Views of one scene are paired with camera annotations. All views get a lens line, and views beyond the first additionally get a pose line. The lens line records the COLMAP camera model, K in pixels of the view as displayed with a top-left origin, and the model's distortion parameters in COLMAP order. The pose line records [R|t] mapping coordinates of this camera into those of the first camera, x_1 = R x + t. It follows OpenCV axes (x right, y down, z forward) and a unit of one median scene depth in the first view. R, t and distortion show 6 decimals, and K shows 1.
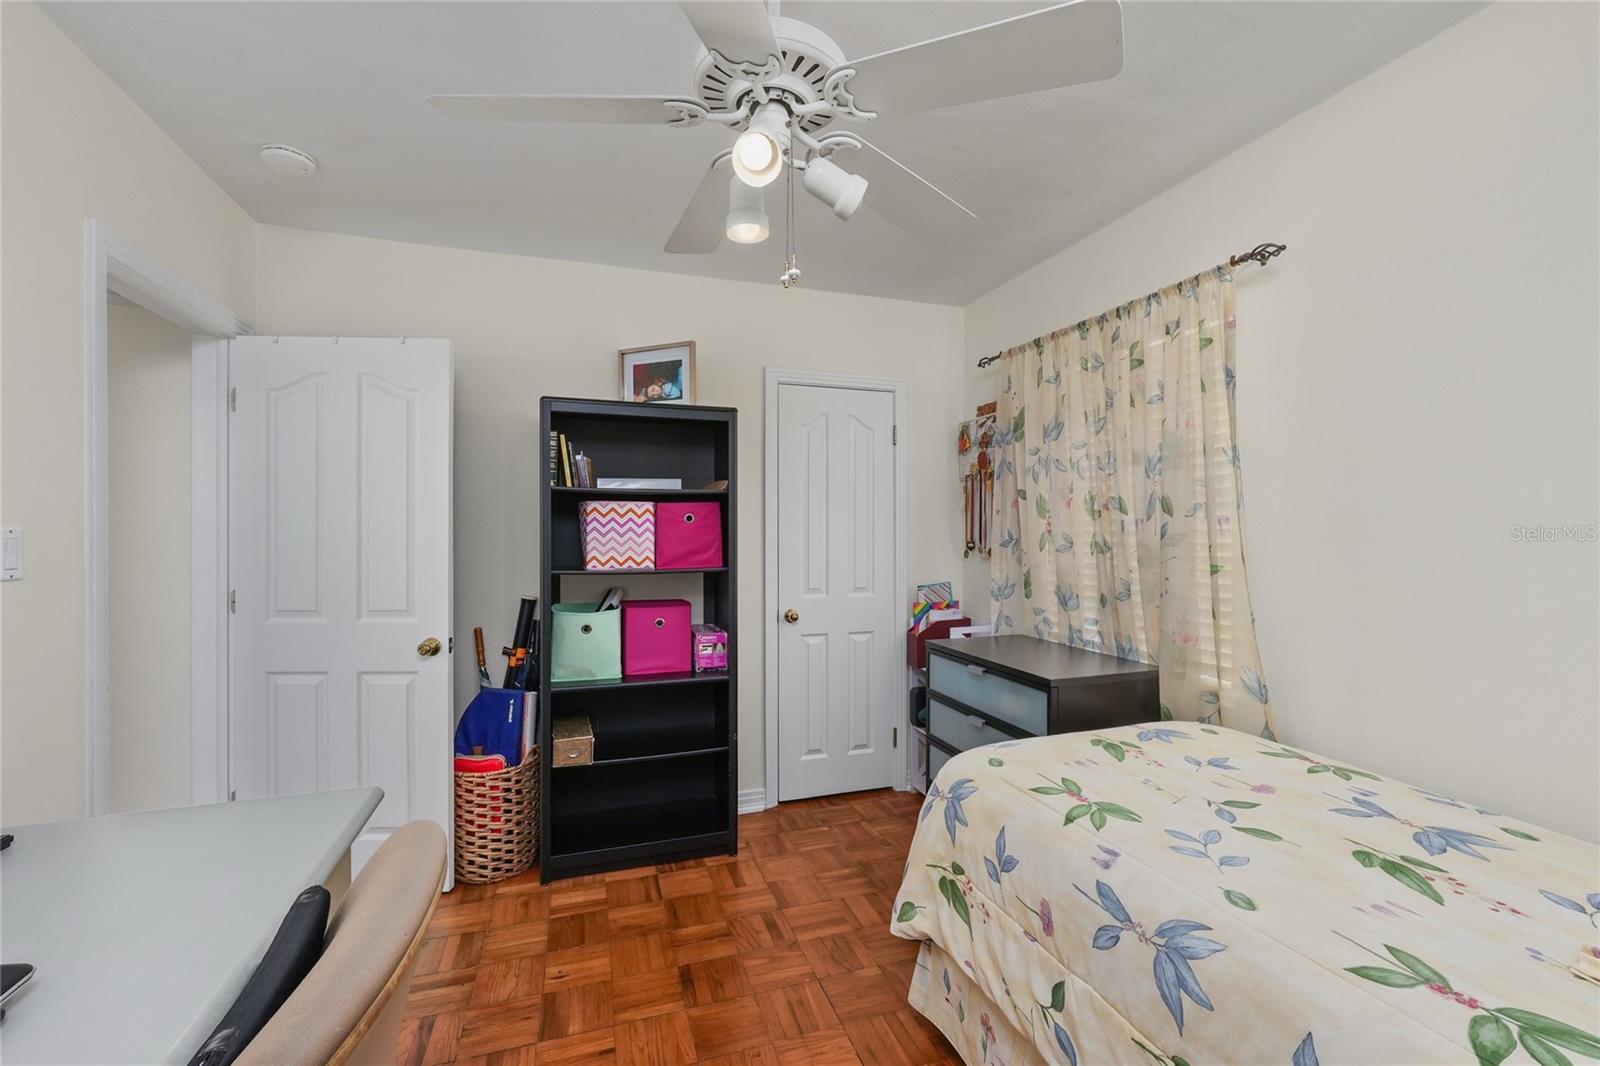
lens RADIAL K [[675.9, 0, 800.0], [0, 675.9, 533.0], [0, 0, 1]] dist [-0.000422, -0.000020]
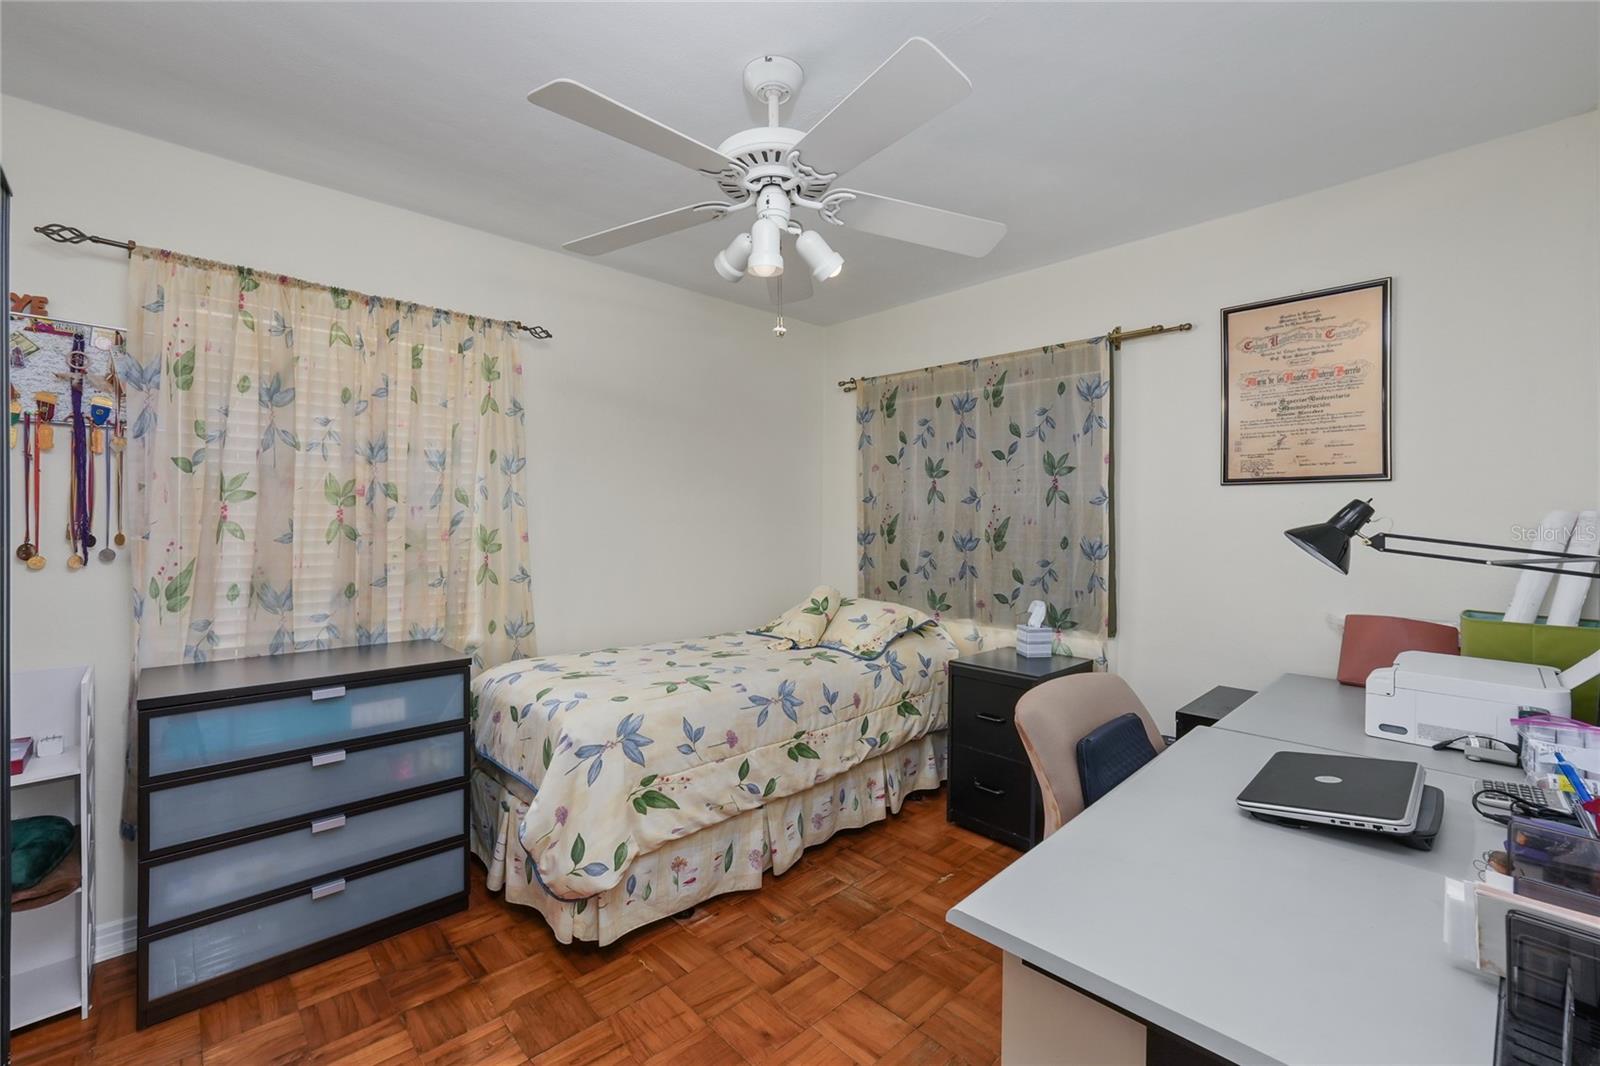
lens RADIAL K [[686.4, 0, 803.7], [0, 686.4, 517.0], [0, 0, 1]] dist [0.000452, 0.000127]
pose [[-0.436463, 0.002243, 0.899719, -0.711161], [0.000248, 0.999997, -0.002373, -0.000916], [-0.899722, -0.000813, -0.436462, 0.865924]]
